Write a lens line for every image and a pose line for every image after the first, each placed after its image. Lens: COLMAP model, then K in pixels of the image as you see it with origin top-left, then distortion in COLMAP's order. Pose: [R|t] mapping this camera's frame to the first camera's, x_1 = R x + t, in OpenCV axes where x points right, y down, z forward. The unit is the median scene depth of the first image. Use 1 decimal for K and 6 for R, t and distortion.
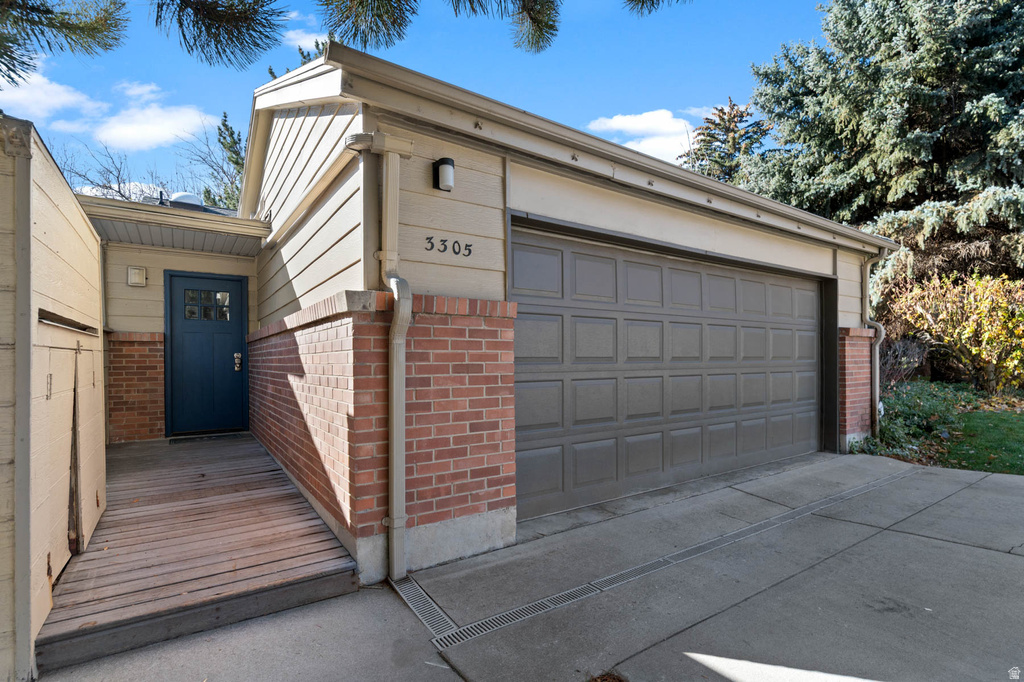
lens RADIAL K [[490.8, 0, 512.7], [0, 490.8, 346.9], [0, 0, 1]] dist [-0.002118, -0.000258]
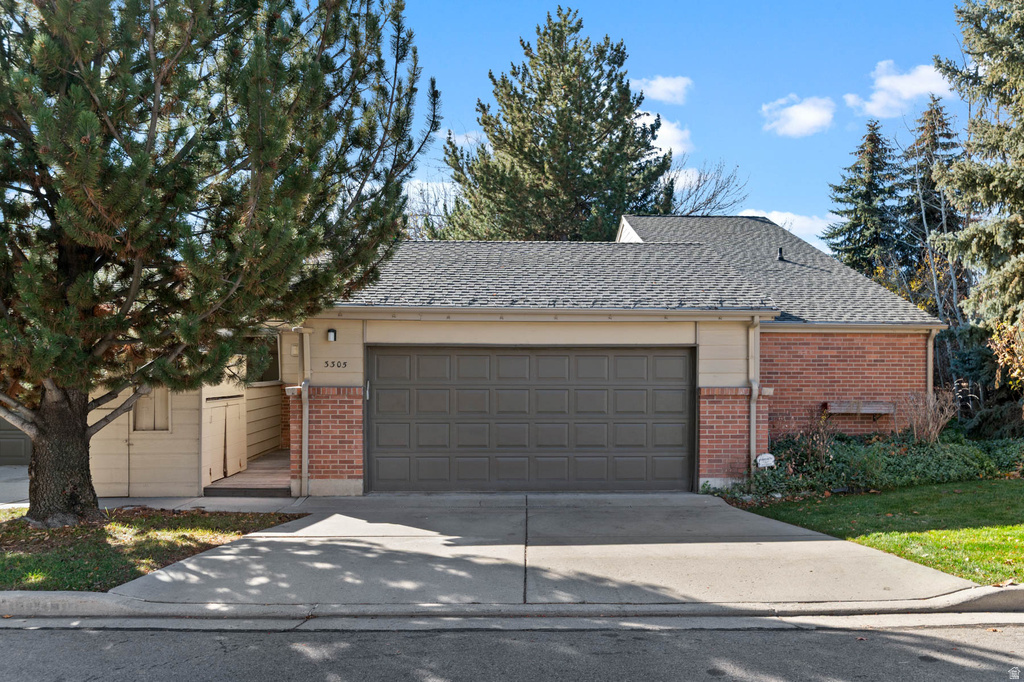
lens RADIAL K [[780.7, 0, 511.9], [0, 780.7, 343.6], [0, 0, 1]] dist [-0.004548, 0.000482]
pose [[0.837147, -0.013128, -0.546820, 2.573331], [0.008179, 0.999901, -0.011484, -0.250082], [0.546917, 0.005141, 0.837171, -1.630100]]
